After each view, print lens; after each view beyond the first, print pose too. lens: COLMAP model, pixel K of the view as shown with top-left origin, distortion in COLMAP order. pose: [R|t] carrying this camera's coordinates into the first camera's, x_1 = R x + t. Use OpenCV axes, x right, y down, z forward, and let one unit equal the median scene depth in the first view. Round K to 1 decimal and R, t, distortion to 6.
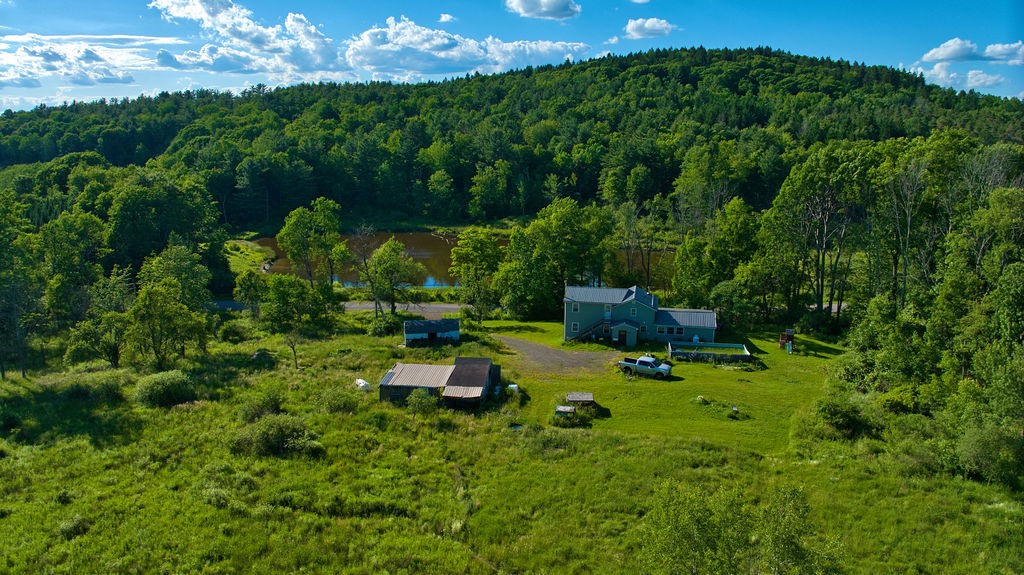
lens RADIAL K [[723.6, 0, 512.0], [0, 723.6, 287.5], [0, 0, 1]] dist [-0.110111, -0.009369]
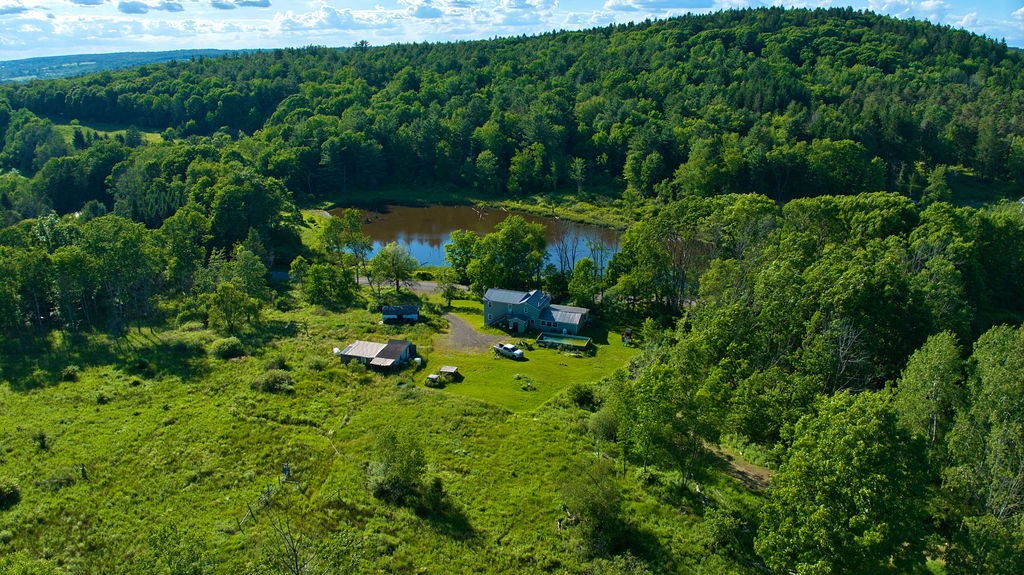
lens RADIAL K [[723.6, 0, 512.0], [0, 723.6, 287.5], [0, 0, 1]] dist [-0.110111, -0.009369]
pose [[0.986332, 0.051283, -0.156585, 0.314332], [-0.035384, 0.994084, 0.102688, -0.140087], [0.160925, -0.095744, 0.982312, -0.405452]]
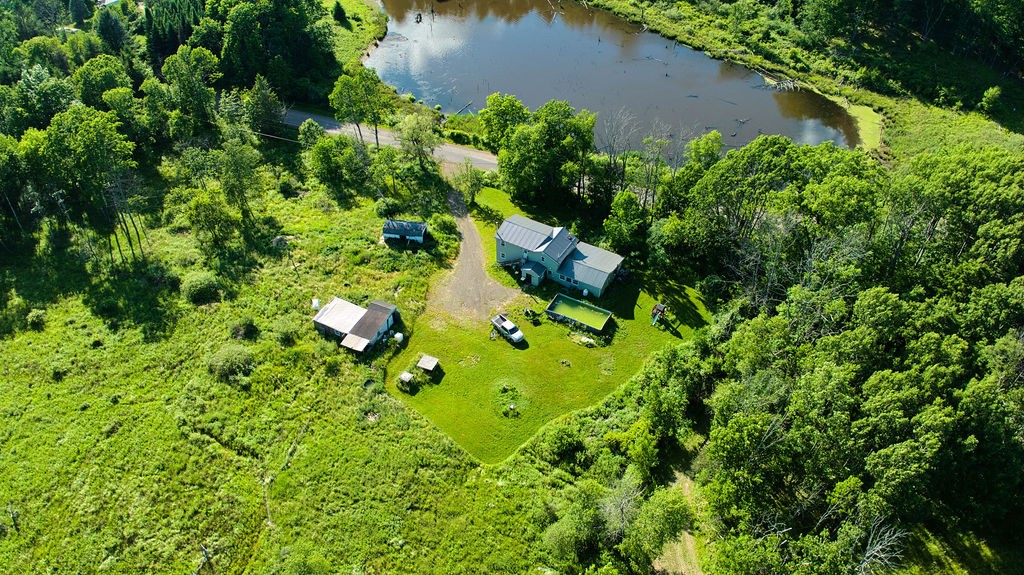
lens RADIAL K [[723.6, 0, 512.0], [0, 723.6, 287.5], [0, 0, 1]] dist [-0.110111, -0.009369]
pose [[0.943265, 0.223420, -0.245633, 0.366035], [-0.073359, 0.861708, 0.502074, -0.459684], [0.323837, -0.455569, 0.829208, -0.062786]]
